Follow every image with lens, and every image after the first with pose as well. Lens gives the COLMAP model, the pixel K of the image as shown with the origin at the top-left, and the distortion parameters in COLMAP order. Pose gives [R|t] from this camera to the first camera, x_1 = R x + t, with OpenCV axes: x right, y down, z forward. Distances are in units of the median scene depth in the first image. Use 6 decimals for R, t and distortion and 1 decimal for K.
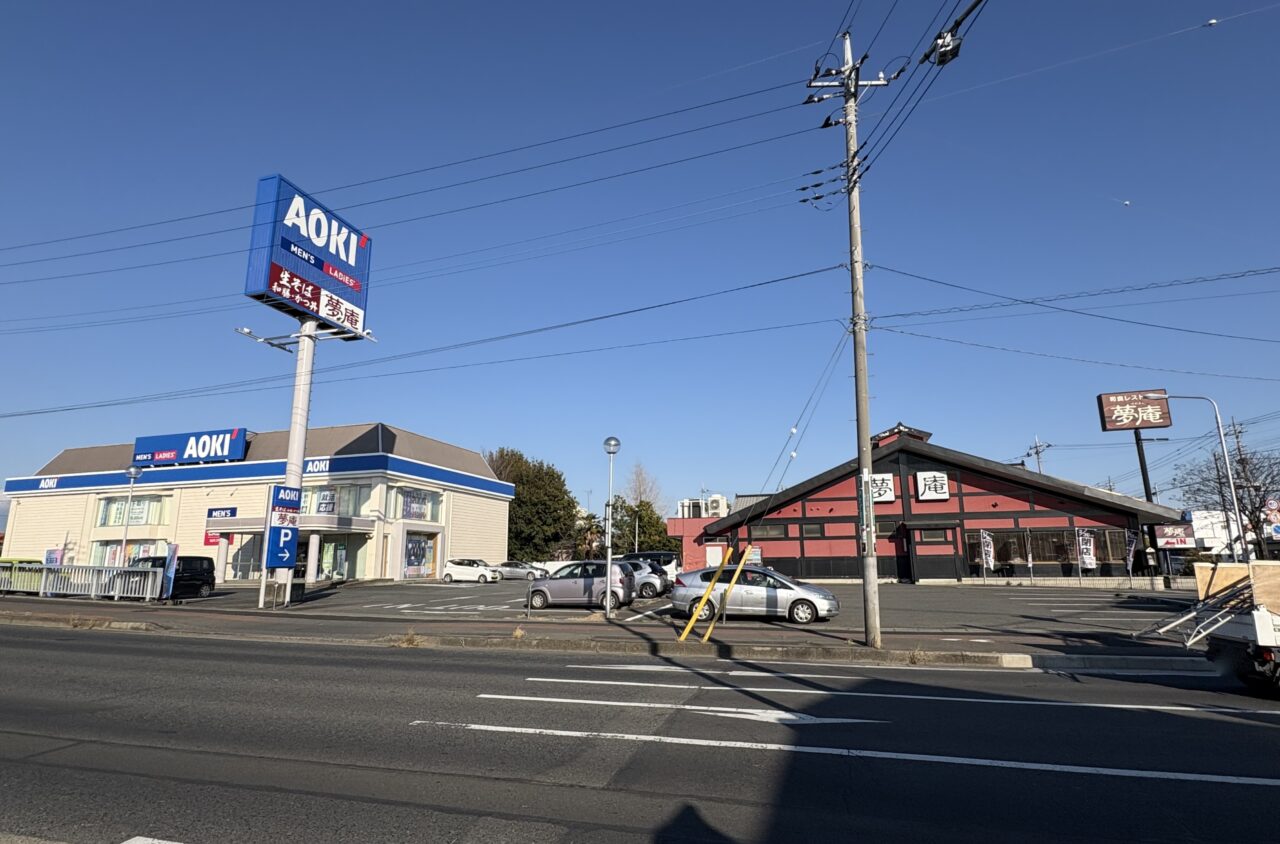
lens RADIAL K [[657.3, 0, 643.6], [0, 657.3, 426.2], [0, 0, 1]] dist [0.001153, 0.000878]
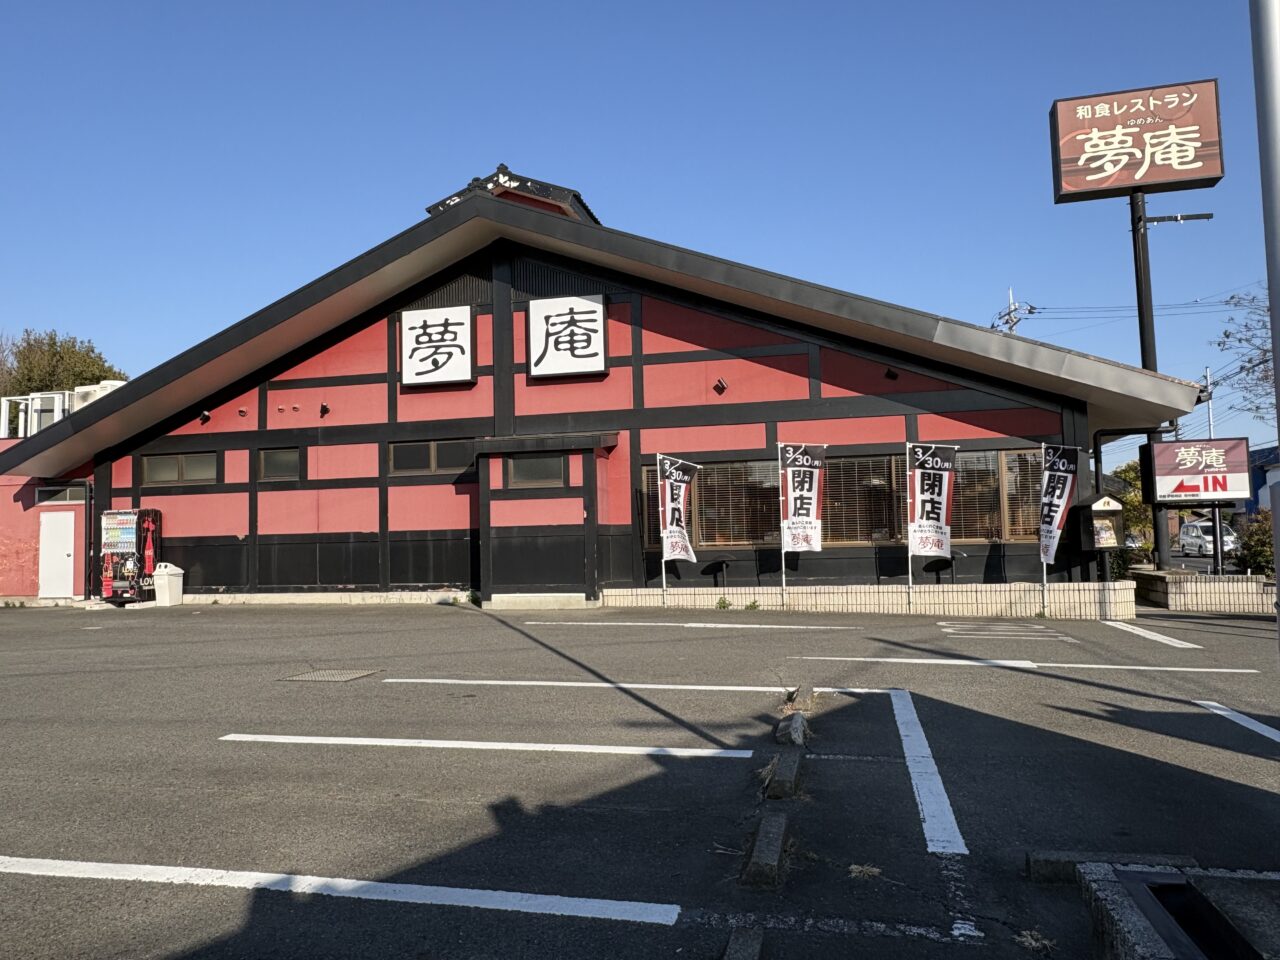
lens RADIAL K [[922.6, 0, 634.2], [0, 922.6, 481.4], [0, 0, 1]] dist [-0.000235, 0.002440]
pose [[0.997945, -0.009451, 0.063371, 0.443598], [0.000227, 0.989577, 0.144002, 0.096370], [-0.064071, -0.143692, 0.987546, 0.489678]]
